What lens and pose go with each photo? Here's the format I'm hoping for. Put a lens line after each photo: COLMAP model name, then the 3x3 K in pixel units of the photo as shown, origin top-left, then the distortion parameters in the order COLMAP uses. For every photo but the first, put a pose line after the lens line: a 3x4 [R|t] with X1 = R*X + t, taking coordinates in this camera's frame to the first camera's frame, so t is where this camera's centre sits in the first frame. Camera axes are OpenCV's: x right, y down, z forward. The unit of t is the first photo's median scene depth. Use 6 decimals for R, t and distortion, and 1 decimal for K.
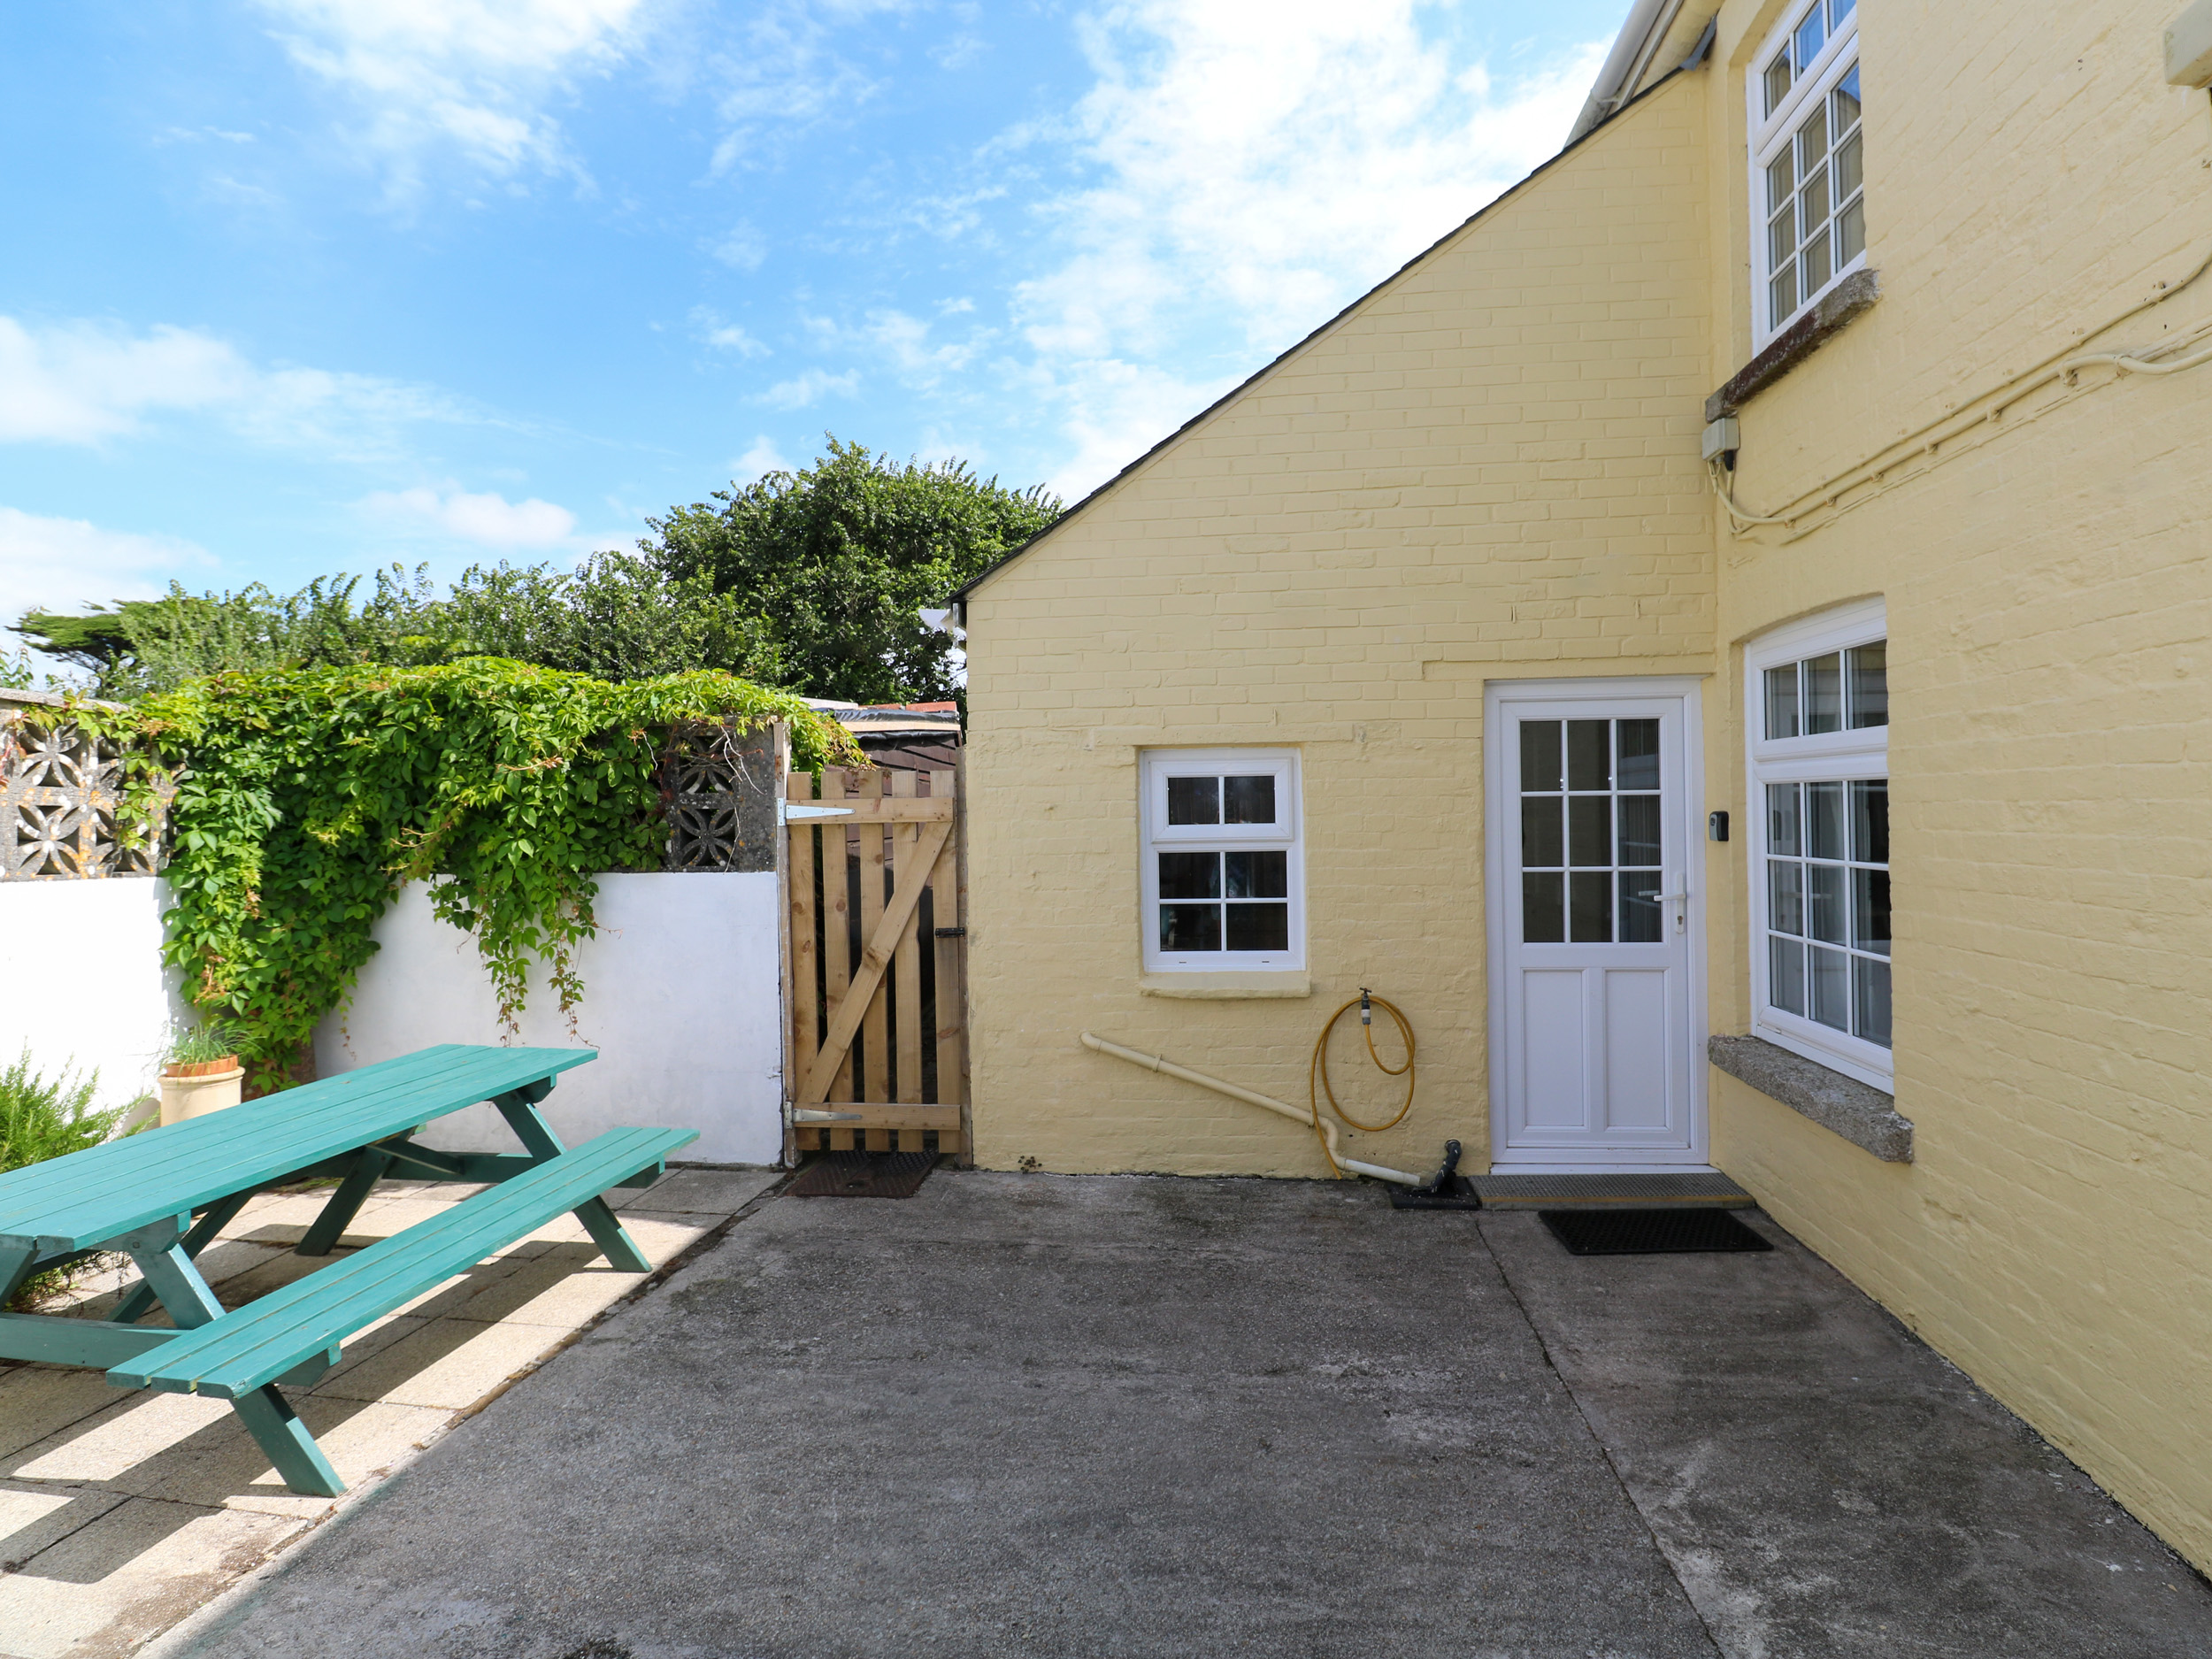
lens RADIAL K [[1180.2, 0, 1105.7], [0, 1180.2, 809.7], [0, 0, 1]] dist [0.004435, -0.015831]
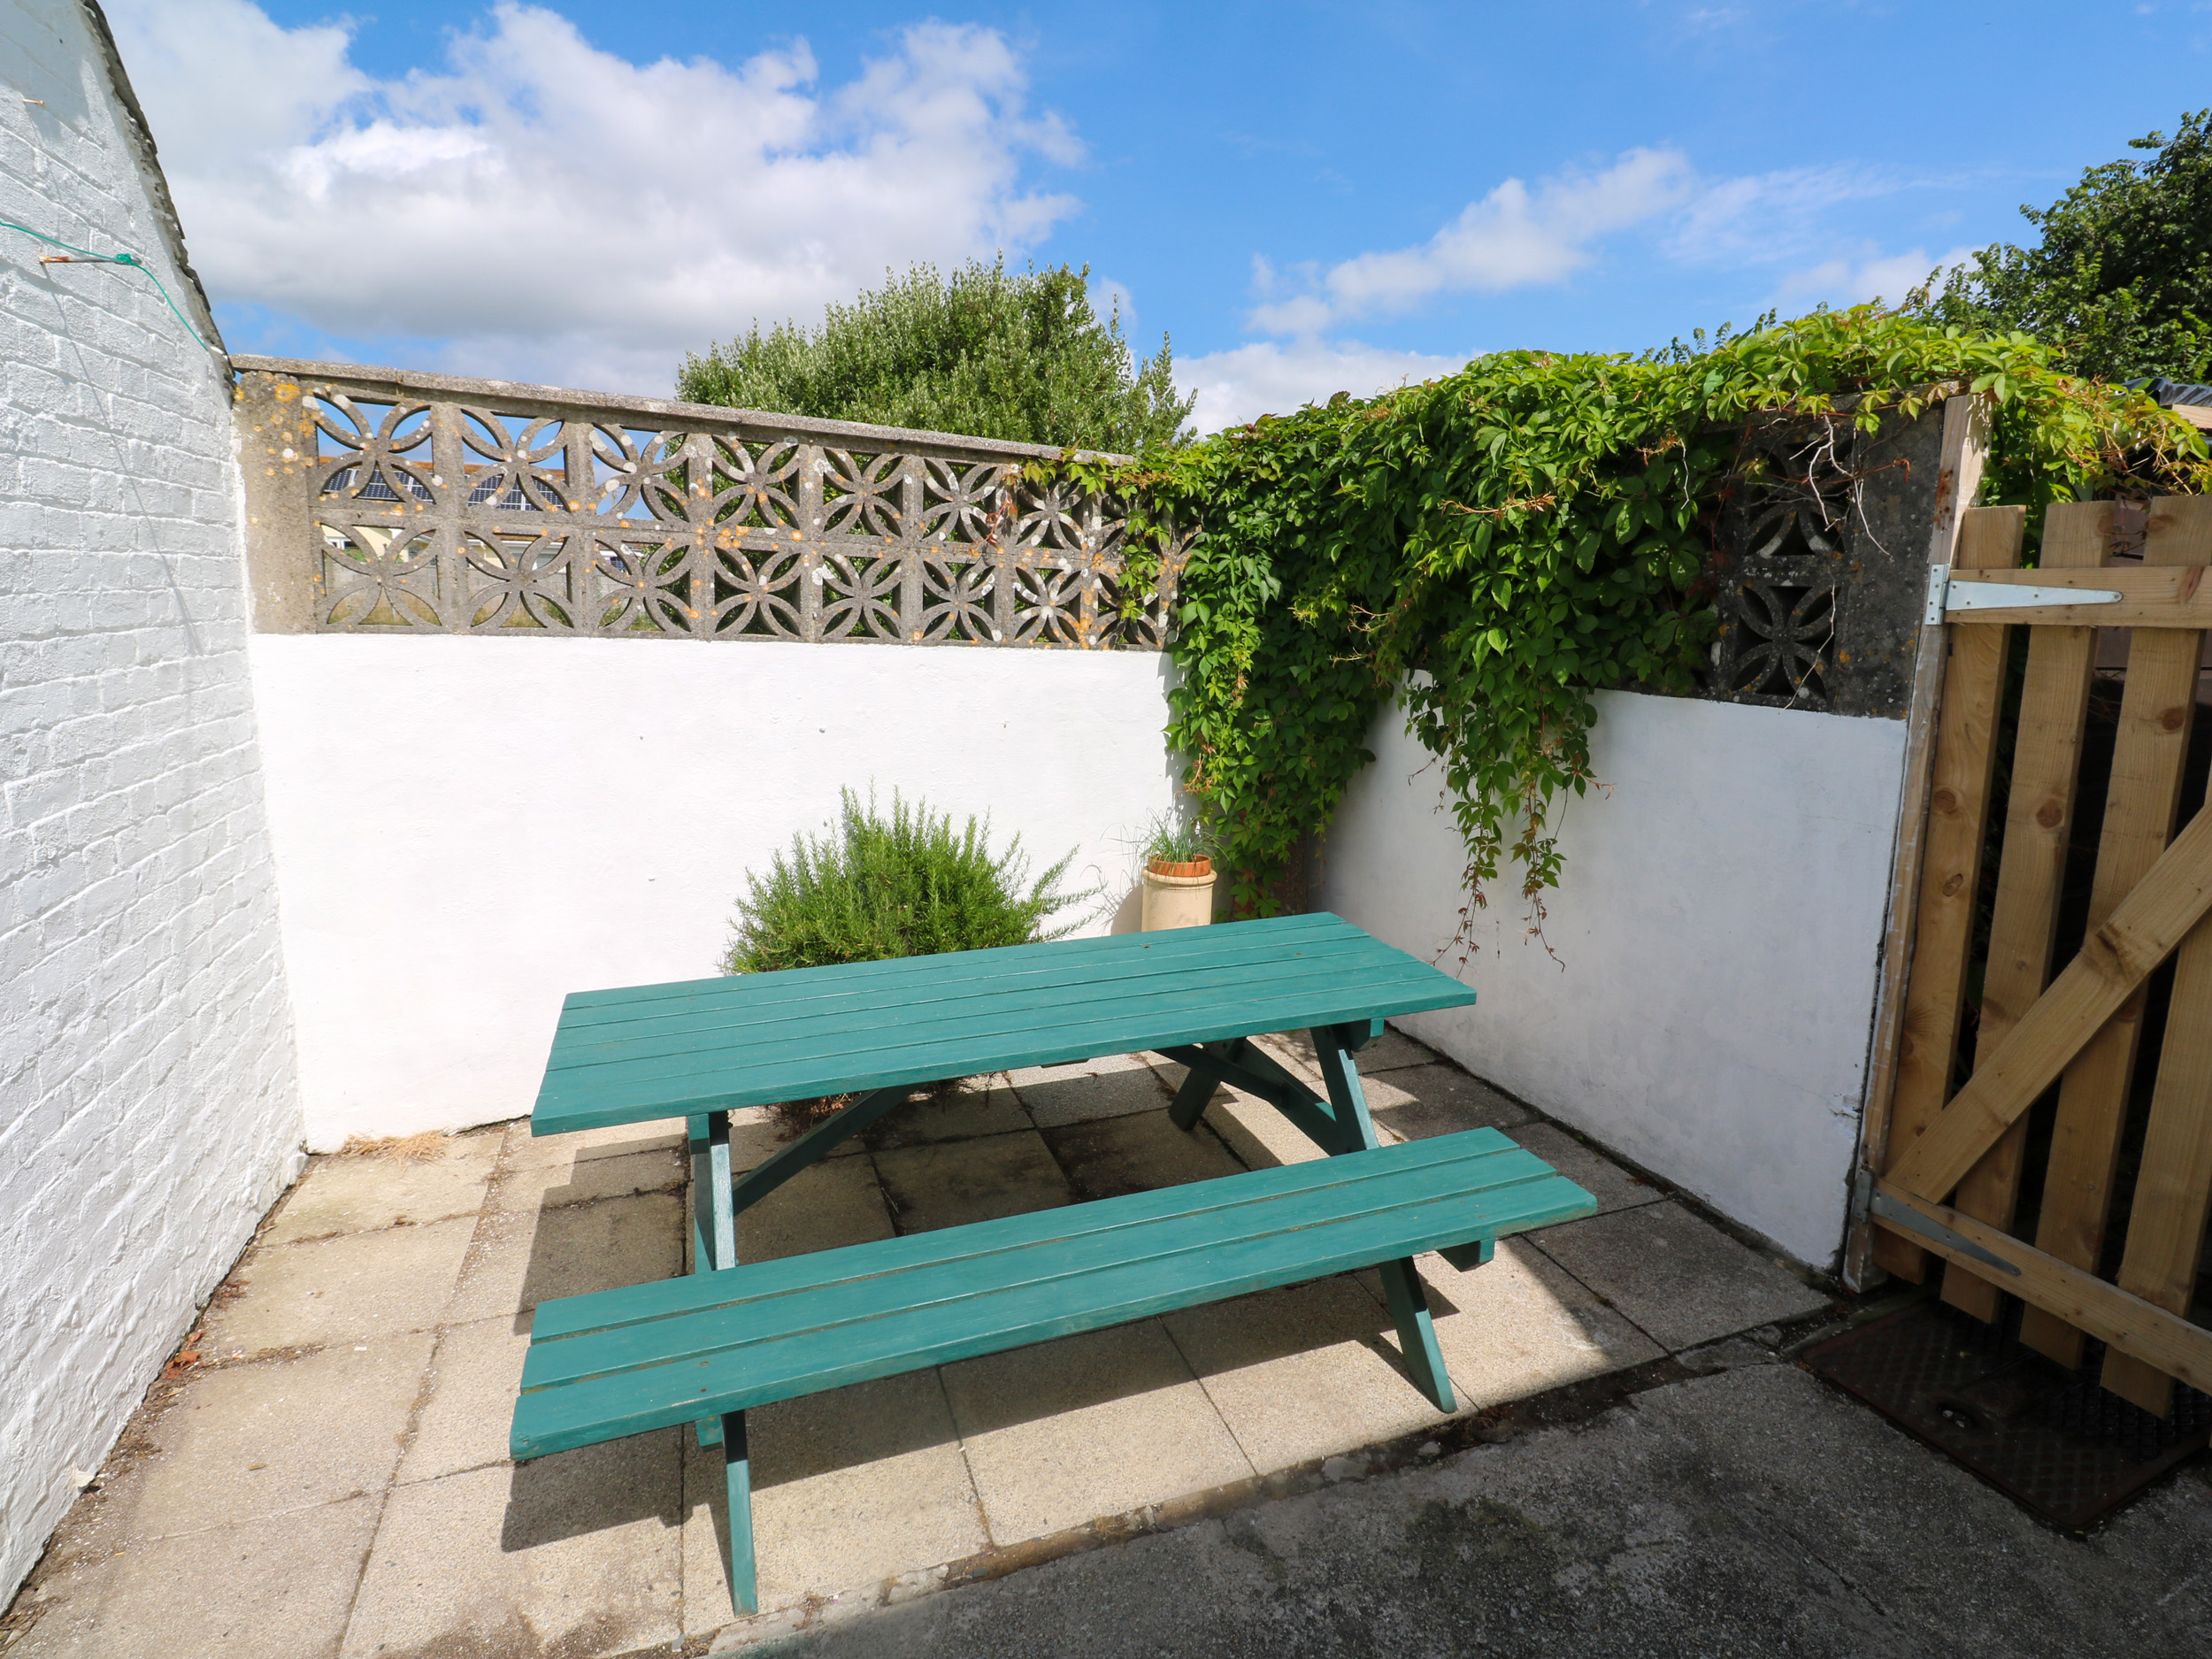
lens RADIAL K [[1180.2, 0, 1105.7], [0, 1180.2, 809.7], [0, 0, 1]] dist [0.004435, -0.015831]
pose [[0.520835, 0.173328, -0.835876, -0.041122], [-0.027046, 0.982029, 0.186782, 0.007269], [0.853229, -0.074675, 0.516163, 0.469206]]
